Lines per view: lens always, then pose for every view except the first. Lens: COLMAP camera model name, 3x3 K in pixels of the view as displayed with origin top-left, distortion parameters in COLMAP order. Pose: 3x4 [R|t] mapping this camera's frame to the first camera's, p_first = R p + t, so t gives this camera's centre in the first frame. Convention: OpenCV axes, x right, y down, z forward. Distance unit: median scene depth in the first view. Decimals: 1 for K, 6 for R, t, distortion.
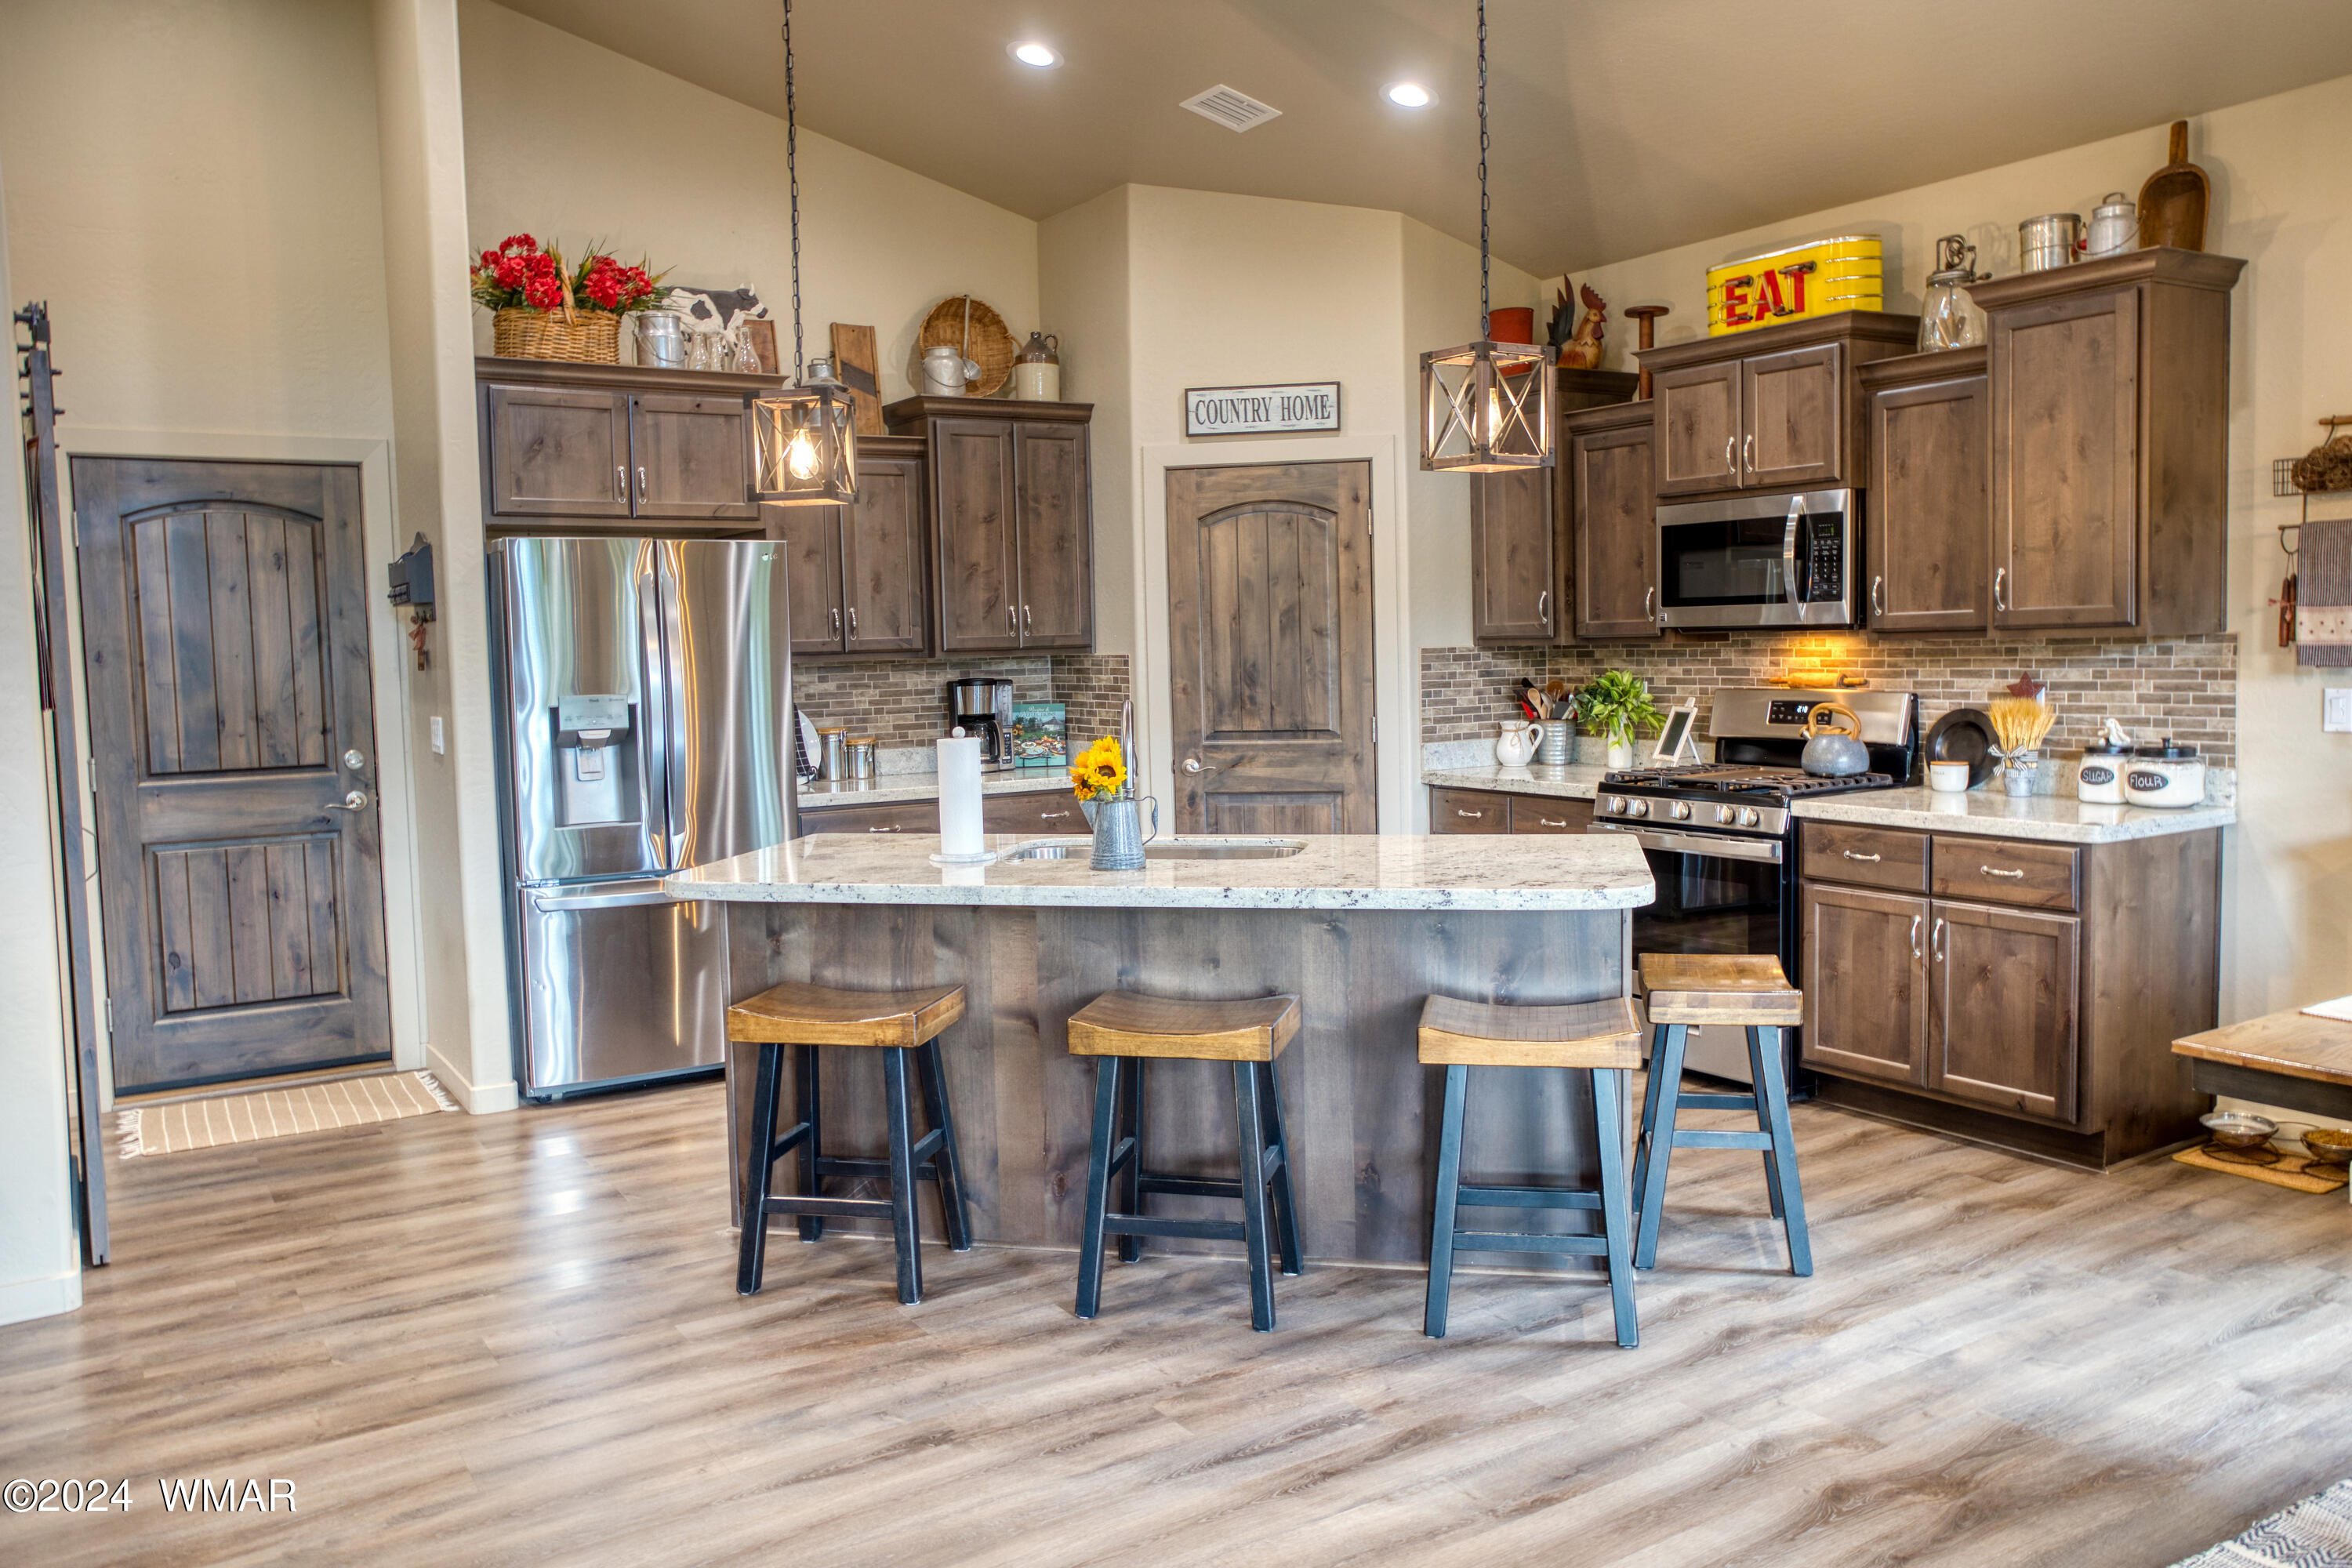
lens RADIAL K [[1771.3, 0, 1194.3], [0, 1771.3, 754.2], [0, 0, 1]] dist [-0.002457, 0.020936]
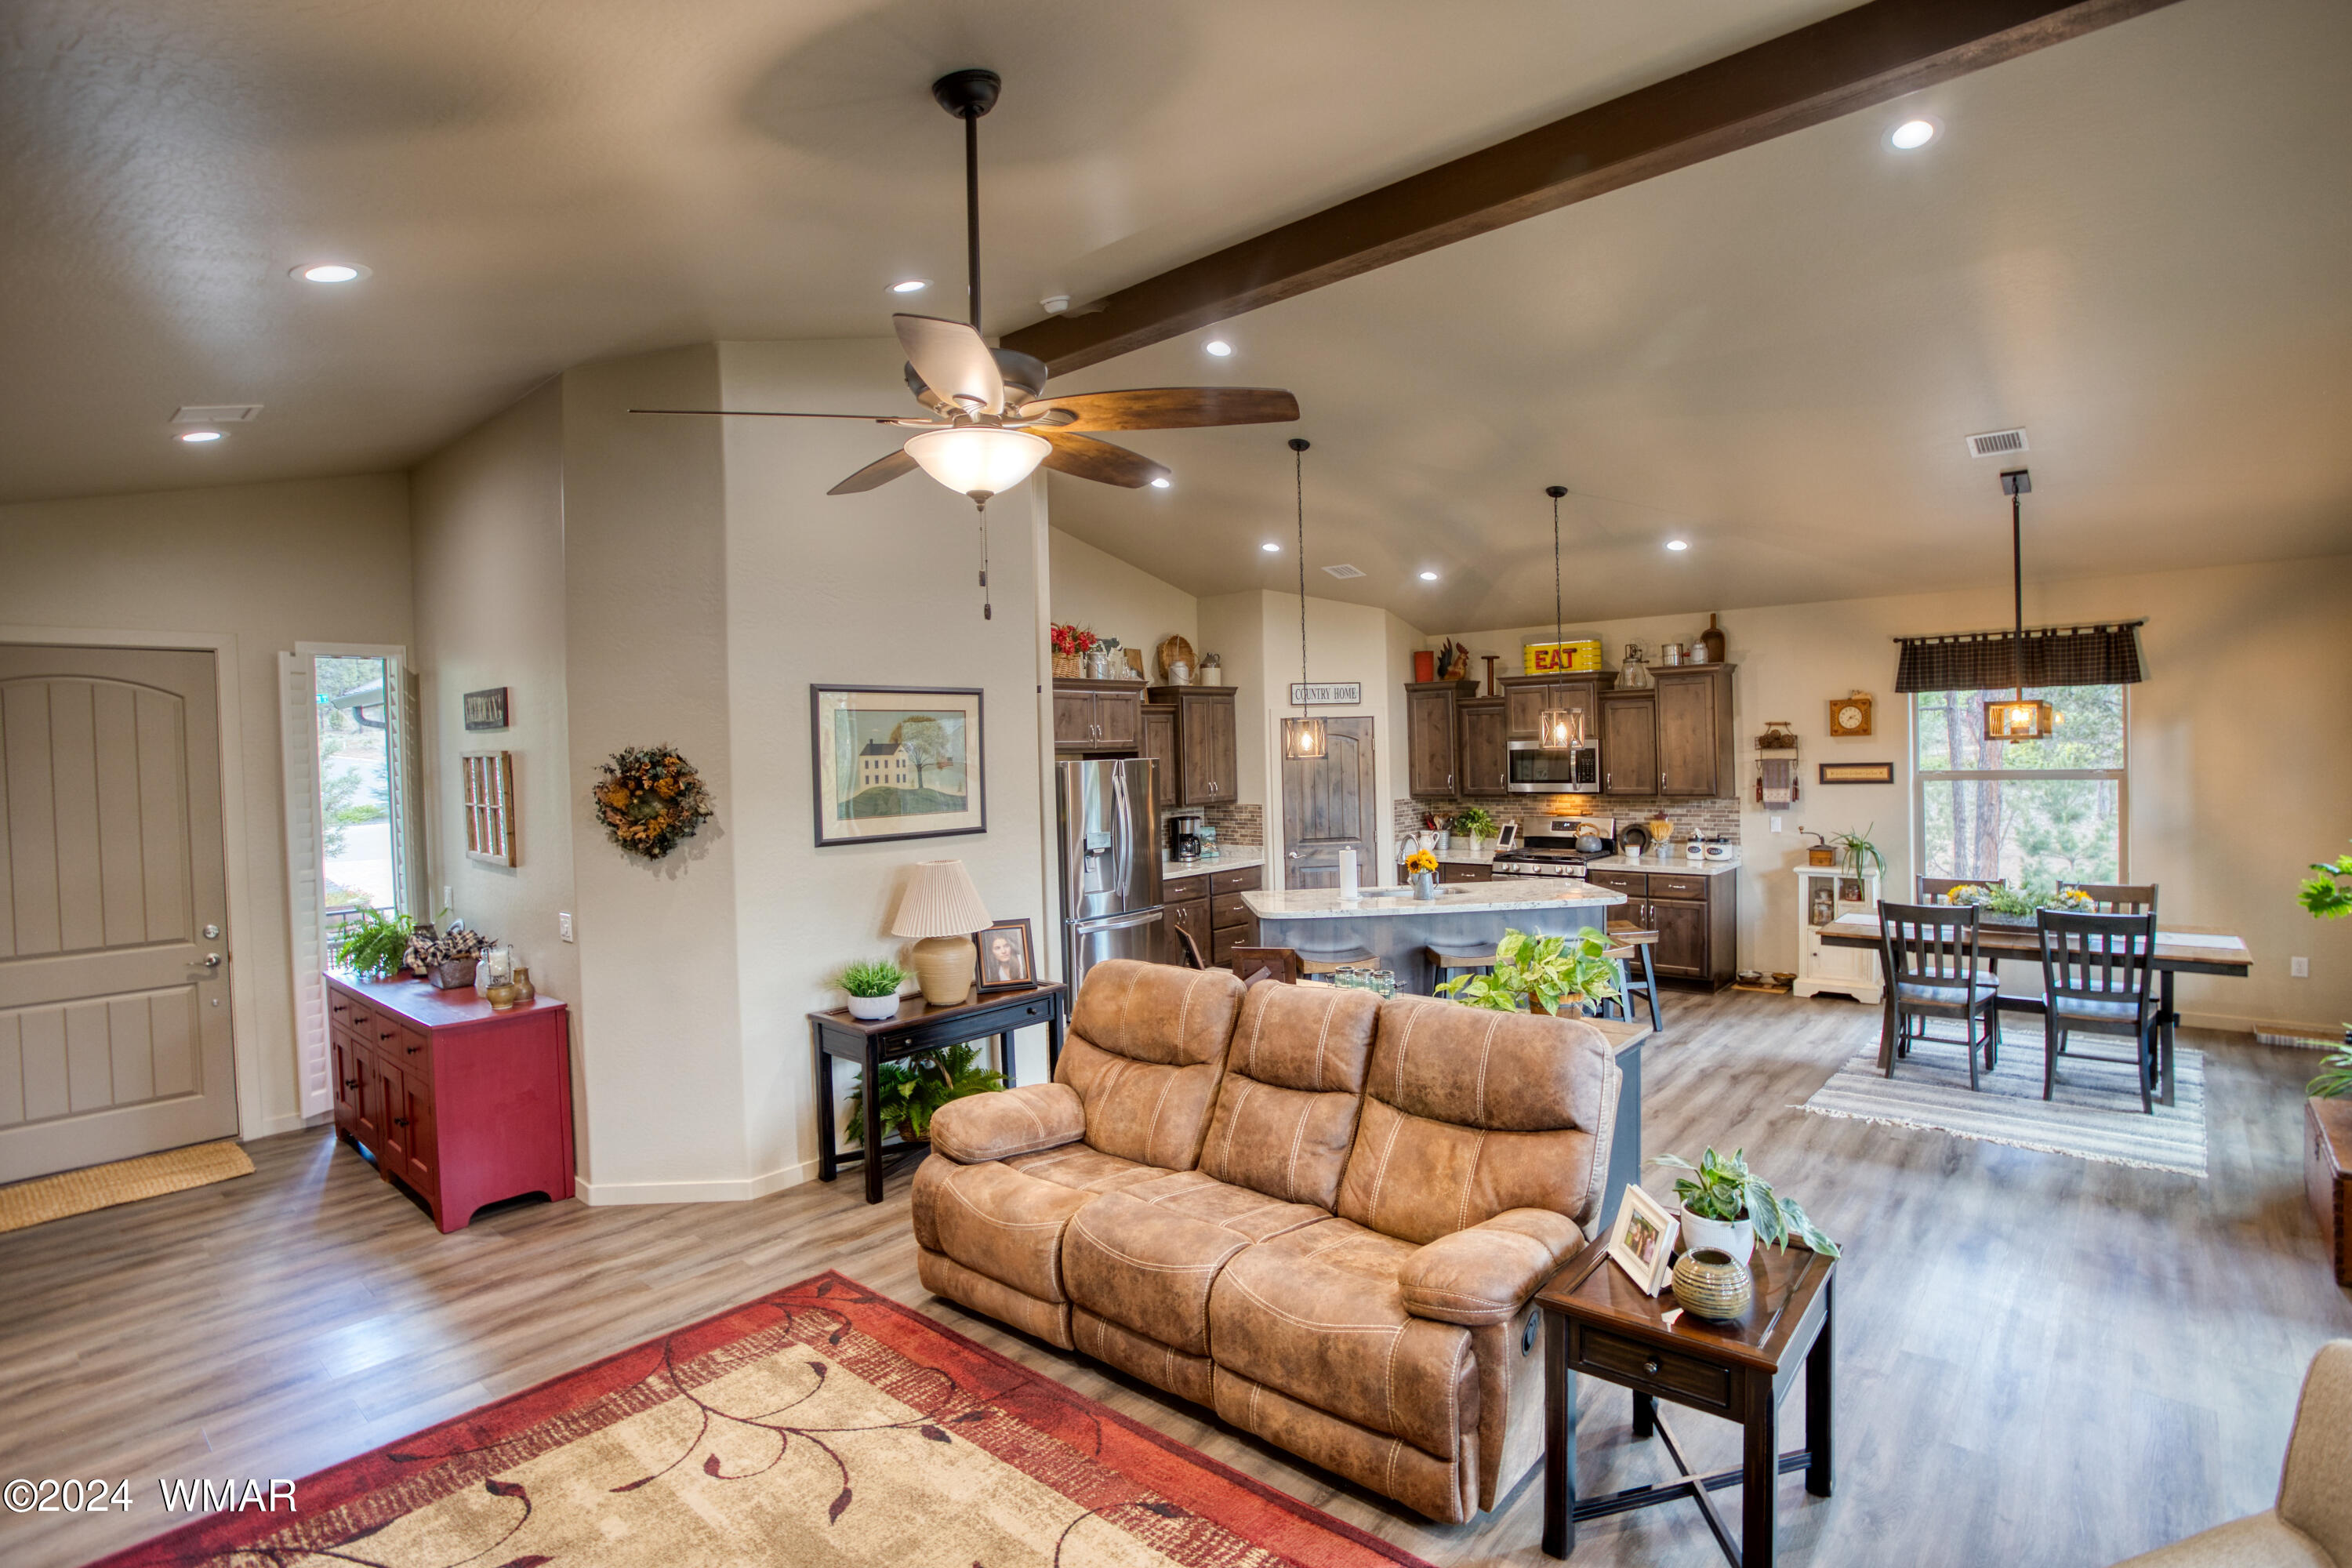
lens RADIAL K [[1151.9, 0, 1210.7], [0, 1151.9, 770.9], [0, 0, 1]] dist [-0.061889, 0.023977]
pose [[0.956603, -0.009363, 0.291244, -0.600972], [0.024901, 0.998454, -0.049690, -0.034102], [-0.290329, 0.054785, 0.955357, -0.384548]]
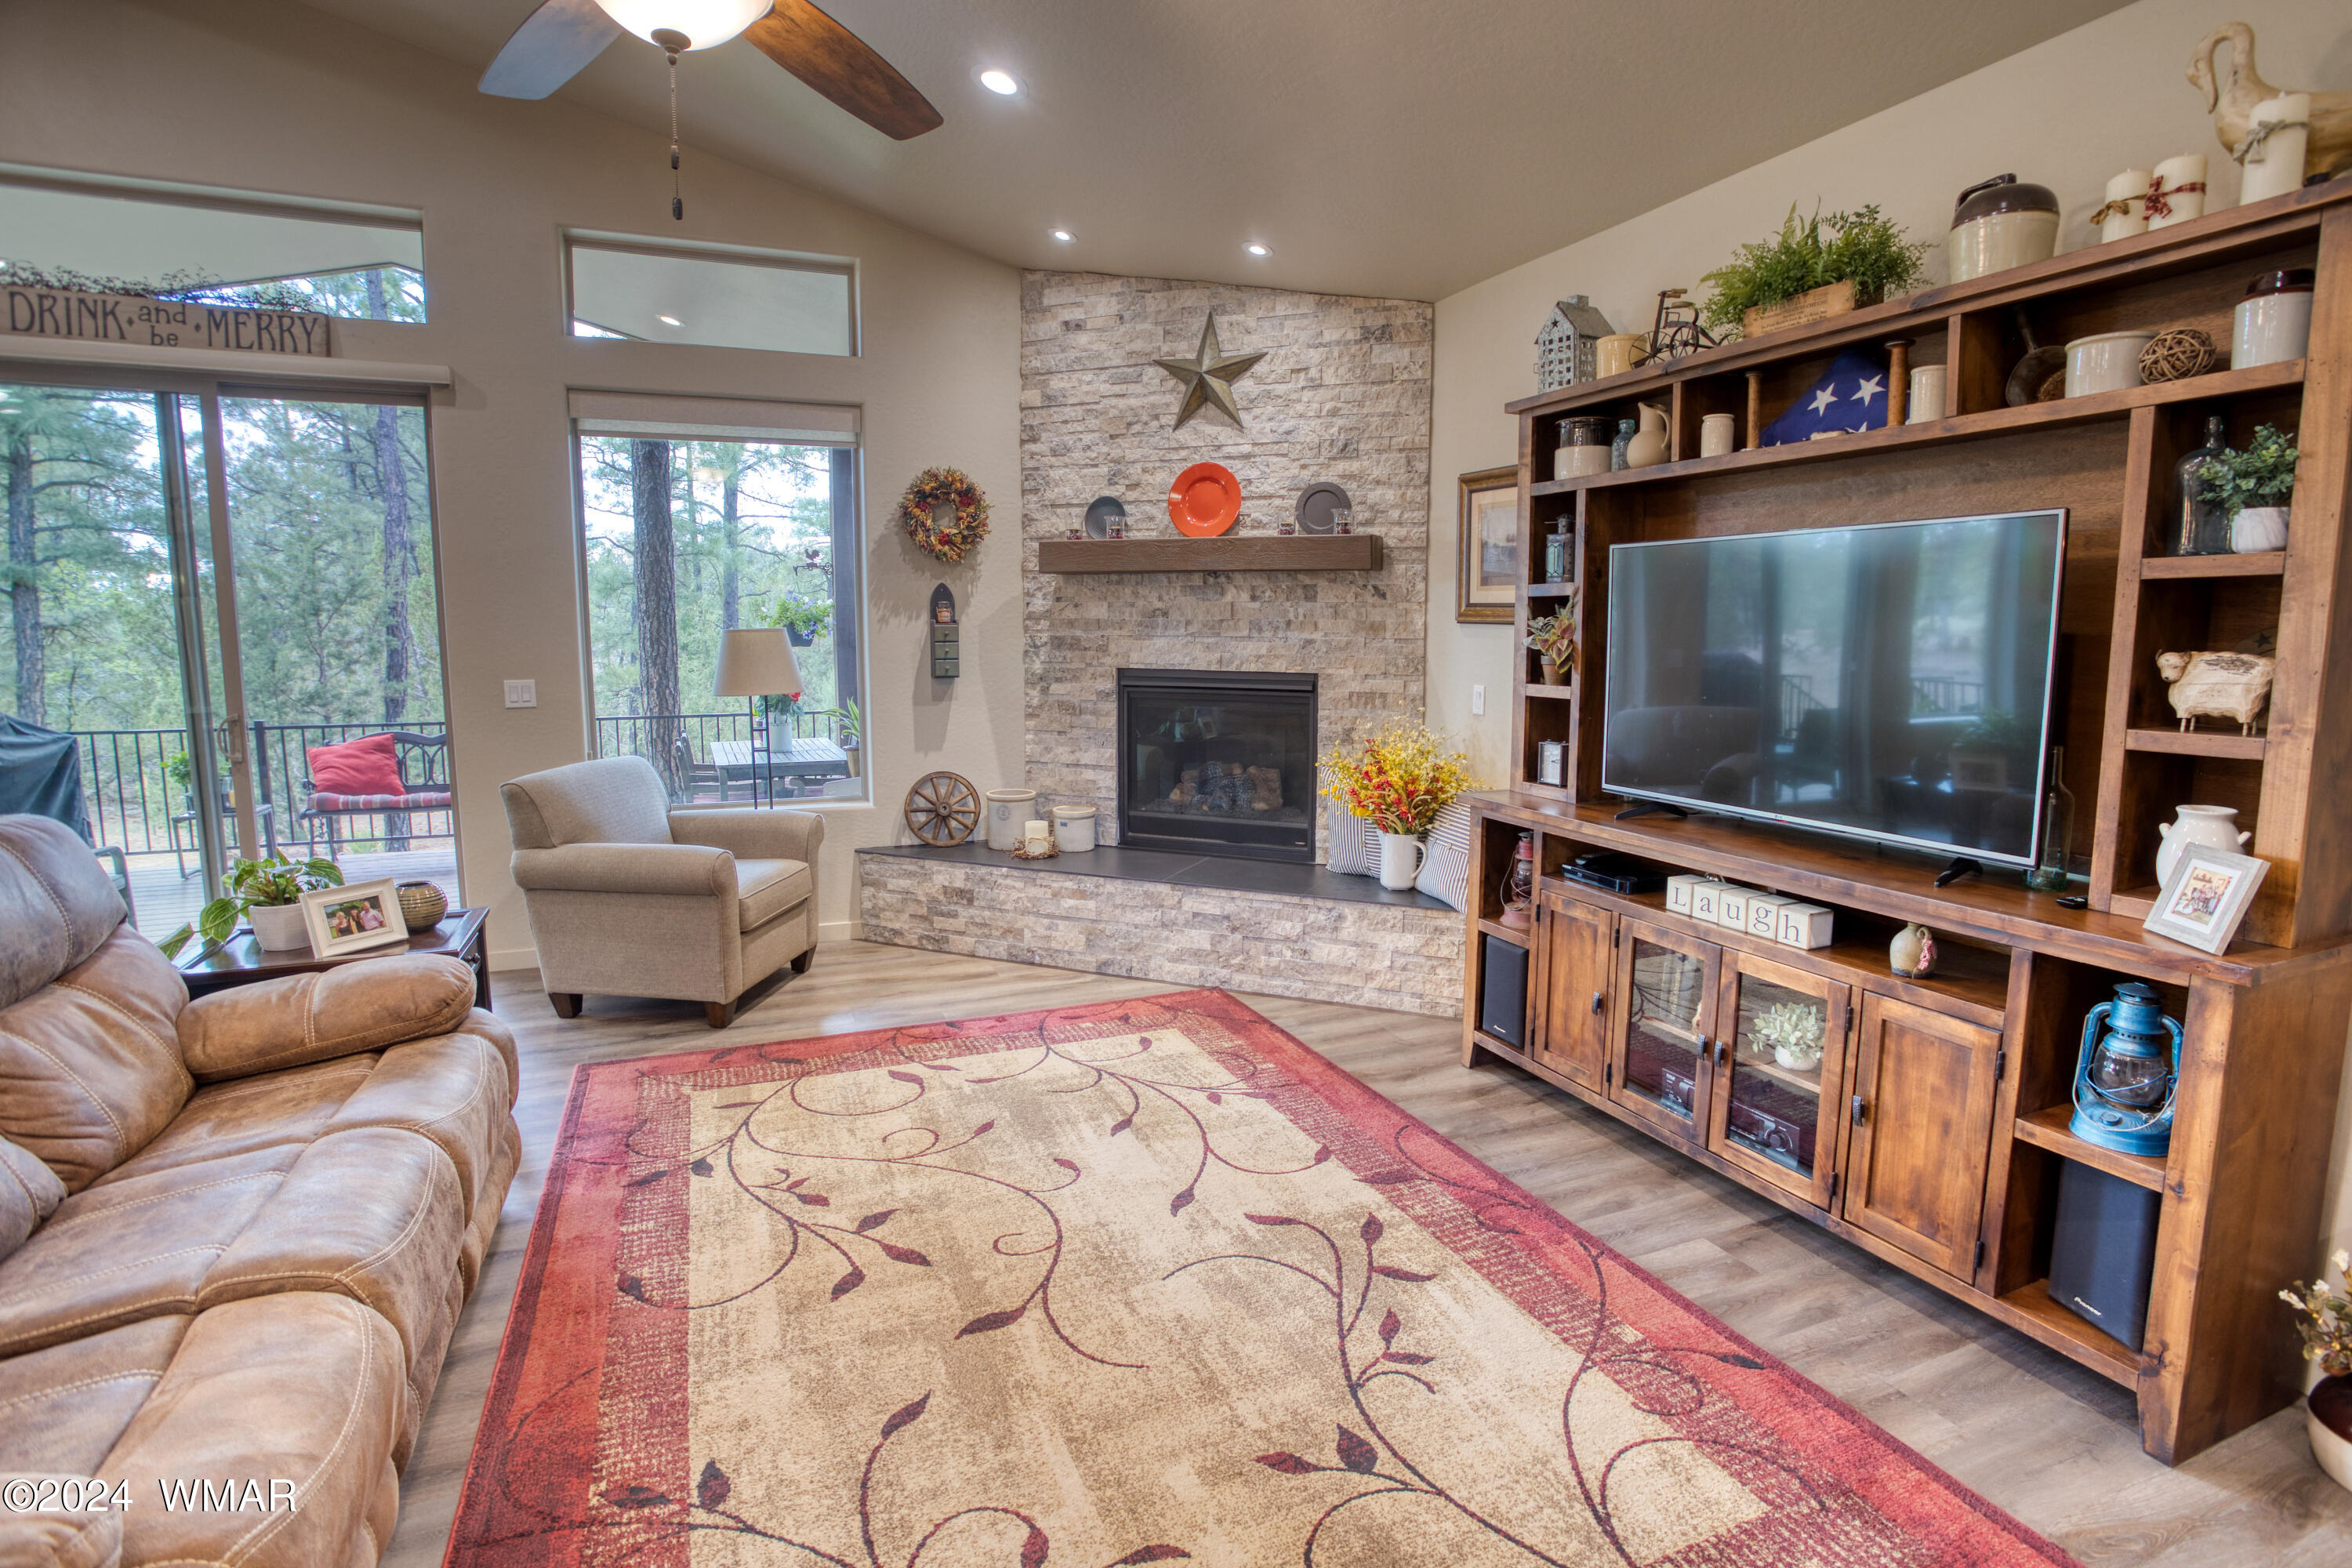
lens RADIAL K [[1151.9, 0, 1172.3], [0, 1151.9, 756.5], [0, 0, 1]] dist [-0.061889, 0.023977]
pose [[-0.982264, 0.000746, 0.187503, -0.767403], [0.033563, 0.984542, 0.171906, -0.010690], [-0.184476, 0.175150, -0.967105, 0.441752]]
